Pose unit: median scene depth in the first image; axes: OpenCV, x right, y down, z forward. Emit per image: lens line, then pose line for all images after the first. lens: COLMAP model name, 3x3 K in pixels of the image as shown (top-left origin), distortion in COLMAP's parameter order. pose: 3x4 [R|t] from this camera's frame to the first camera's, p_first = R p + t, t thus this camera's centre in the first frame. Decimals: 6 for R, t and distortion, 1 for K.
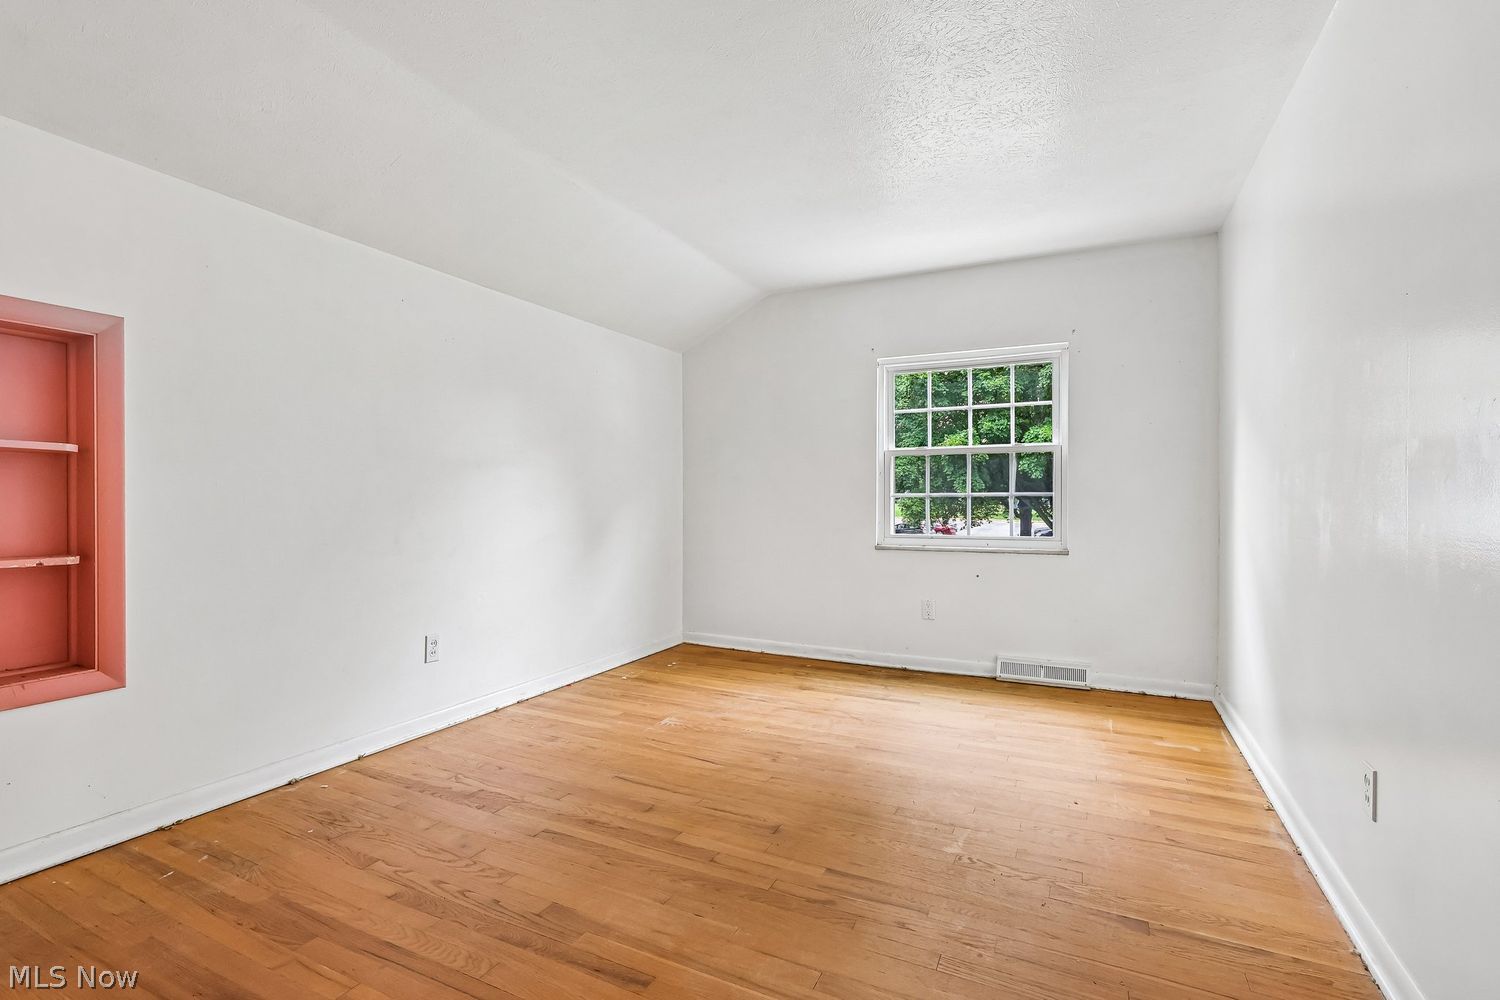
lens RADIAL K [[710.2, 0, 710.2], [0, 710.2, 503.7], [0, 0, 1]] dist [-0.000191, -0.000021]
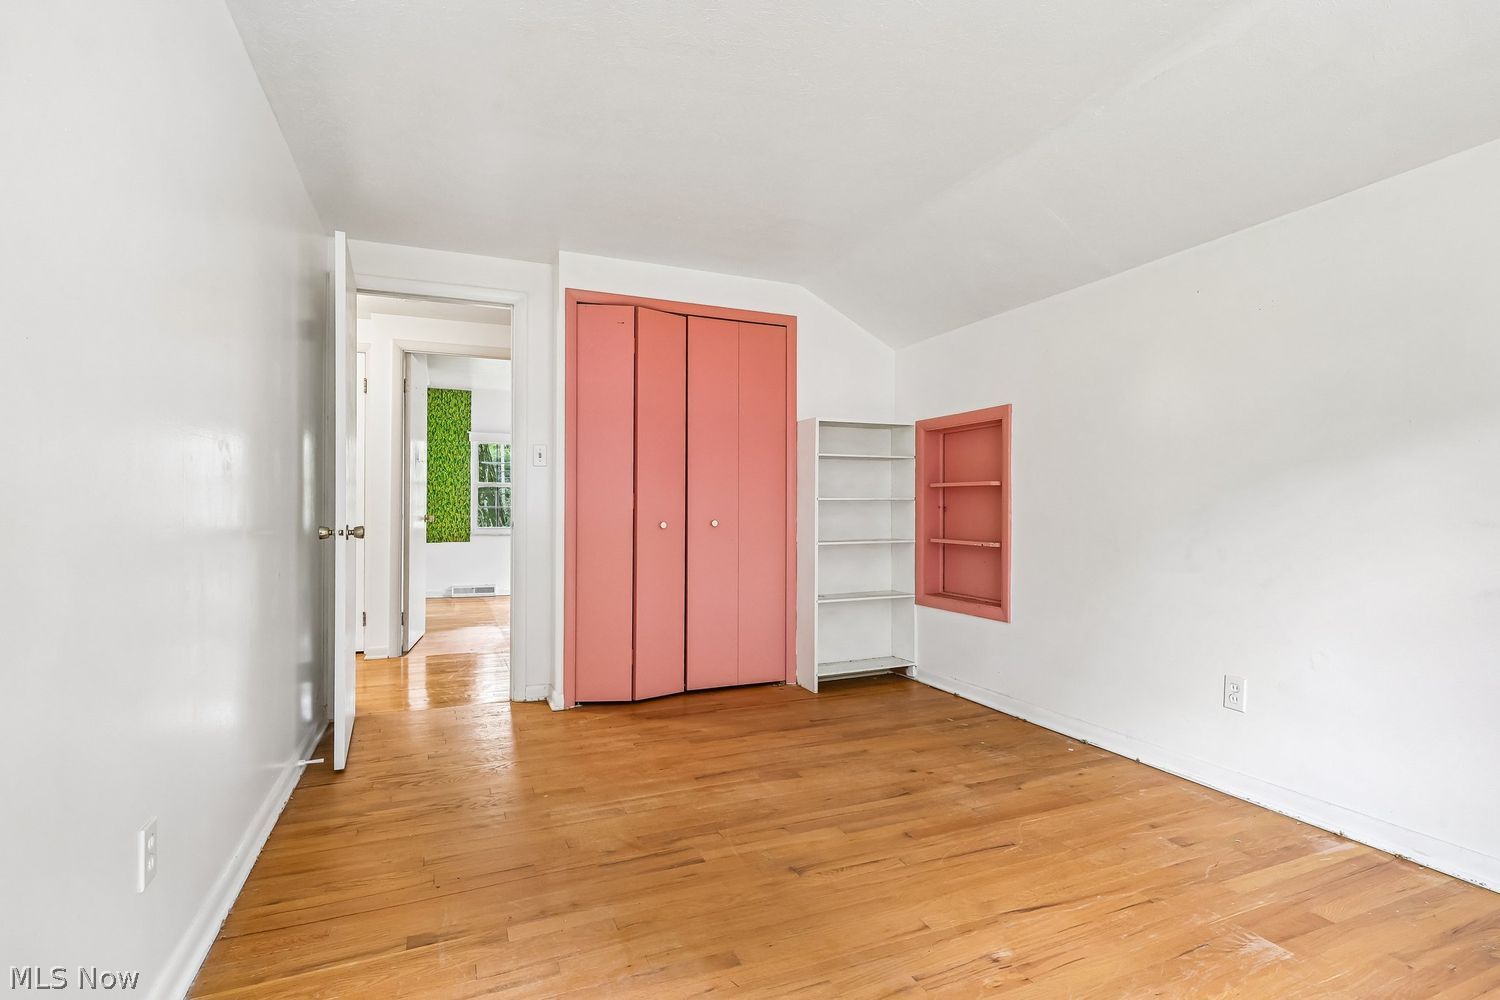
lens RADIAL K [[702.3, 0, 748.1], [0, 702.3, 509.4], [0, 0, 1]] dist [-0.002114, 0.000061]
pose [[-0.624615, -0.003531, -0.780925, 0.841989], [-0.005154, 0.999987, -0.000400, -0.006419], [0.780916, 0.003775, -0.624625, 1.520114]]
